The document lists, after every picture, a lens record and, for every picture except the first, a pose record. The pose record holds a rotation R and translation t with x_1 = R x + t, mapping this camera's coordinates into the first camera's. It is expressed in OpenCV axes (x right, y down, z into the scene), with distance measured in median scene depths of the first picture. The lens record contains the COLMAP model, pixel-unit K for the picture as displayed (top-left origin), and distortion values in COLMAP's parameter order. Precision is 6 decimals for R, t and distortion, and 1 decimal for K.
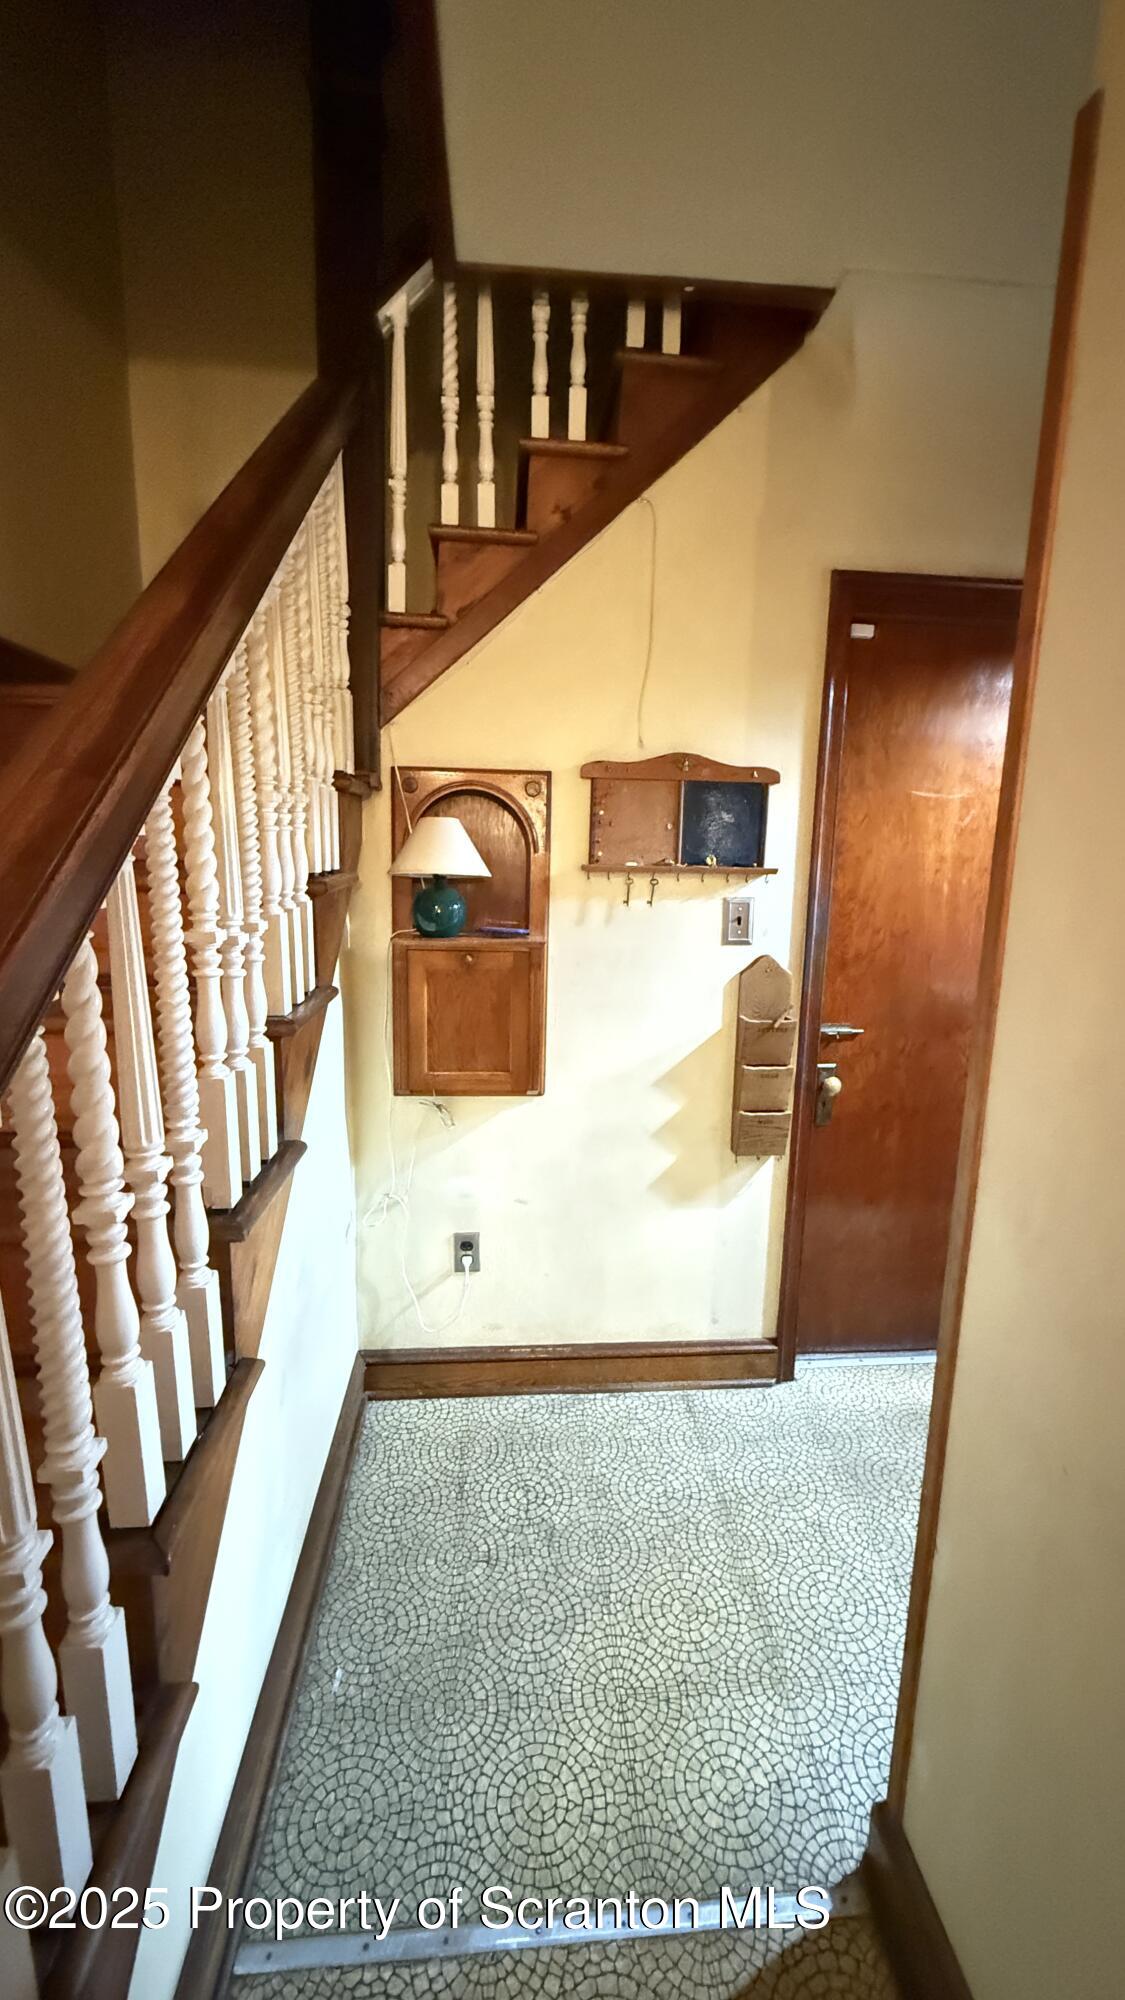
lens RADIAL K [[796.3, 0, 562.5], [0, 796.3, 1000.0], [0, 0, 1]] dist [-0.000304, -0.000158]
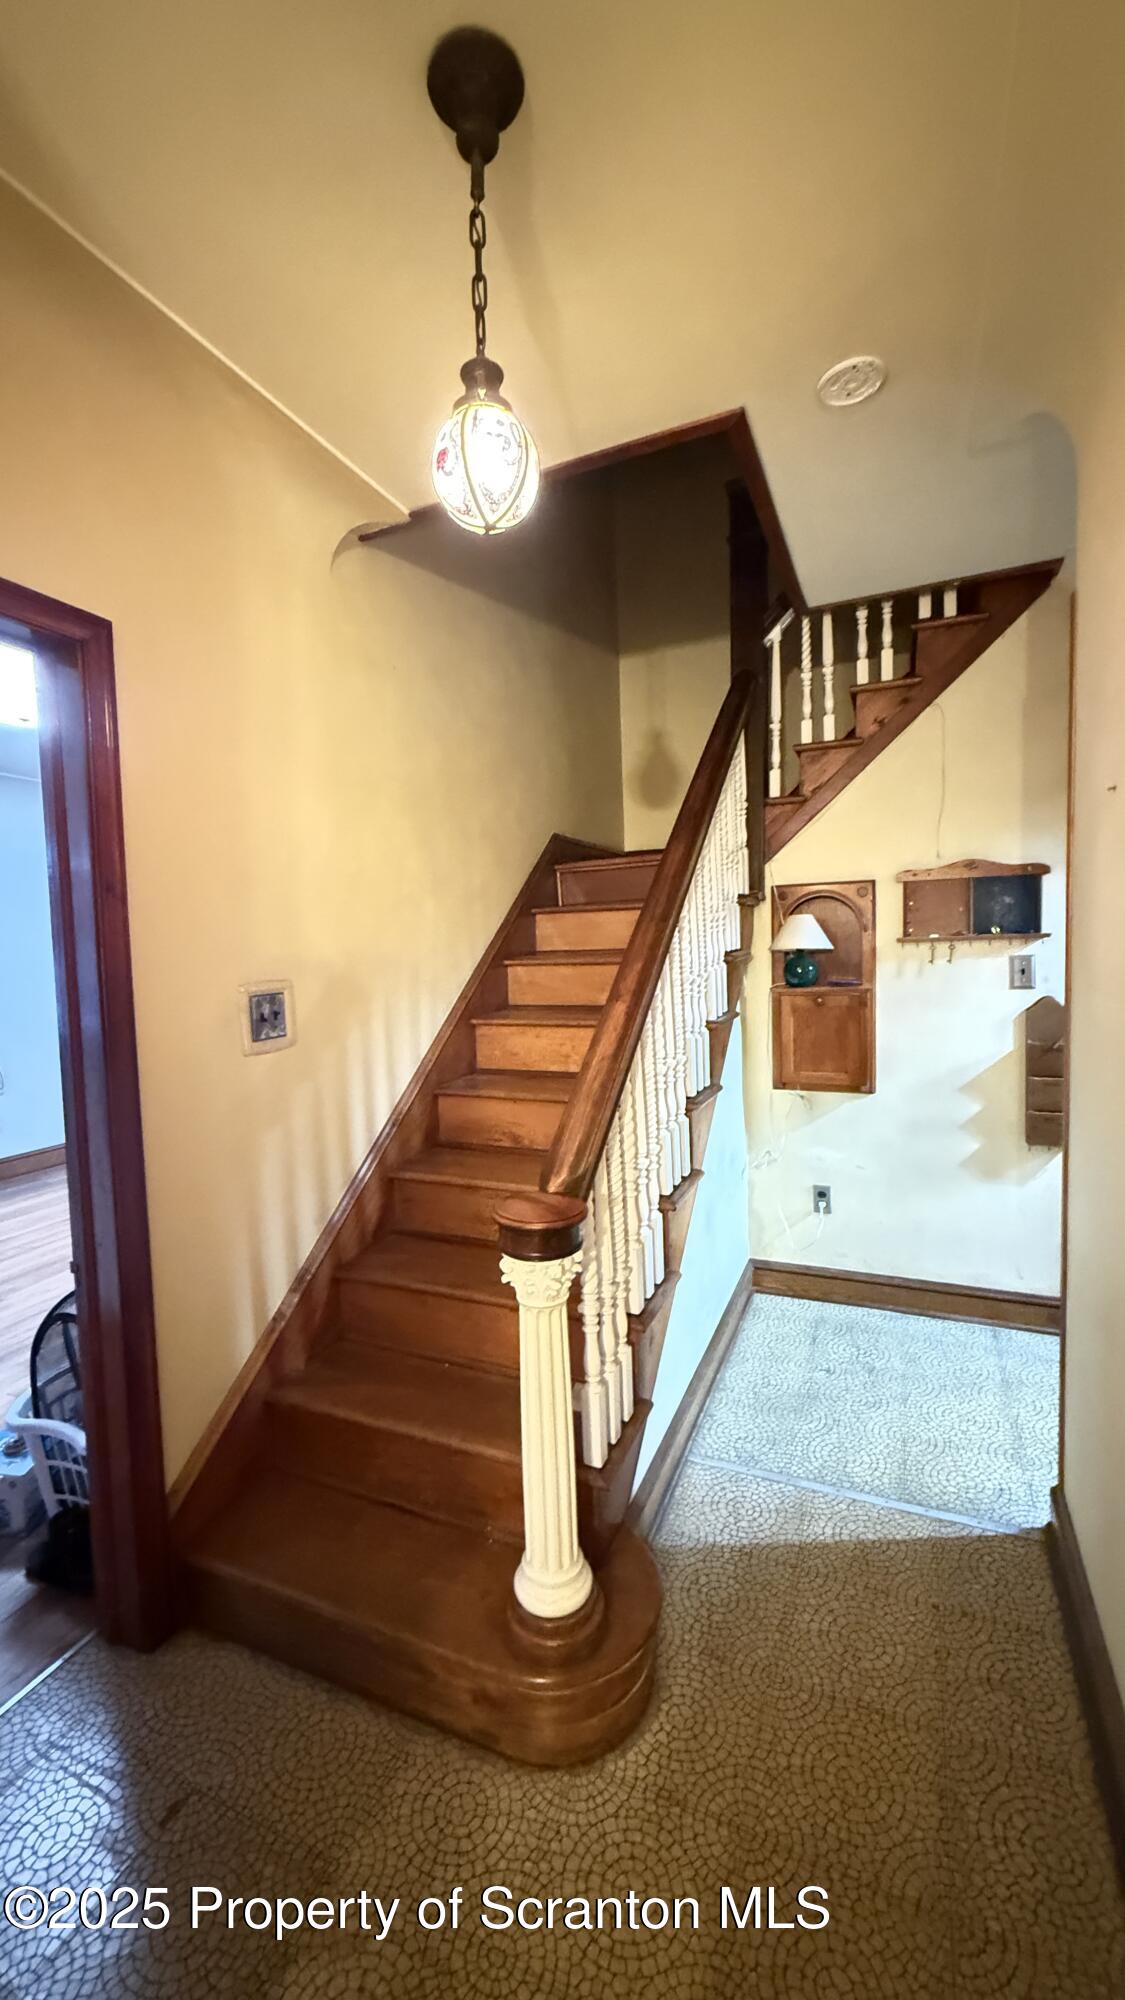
lens RADIAL K [[796.3, 0, 562.5], [0, 796.3, 1000.0], [0, 0, 1]] dist [-0.000304, -0.000158]
pose [[0.883147, -0.017151, -0.468782, 0.174789], [-0.029570, 0.995309, -0.092121, 0.109864], [0.468163, 0.095219, 0.878497, -0.641013]]
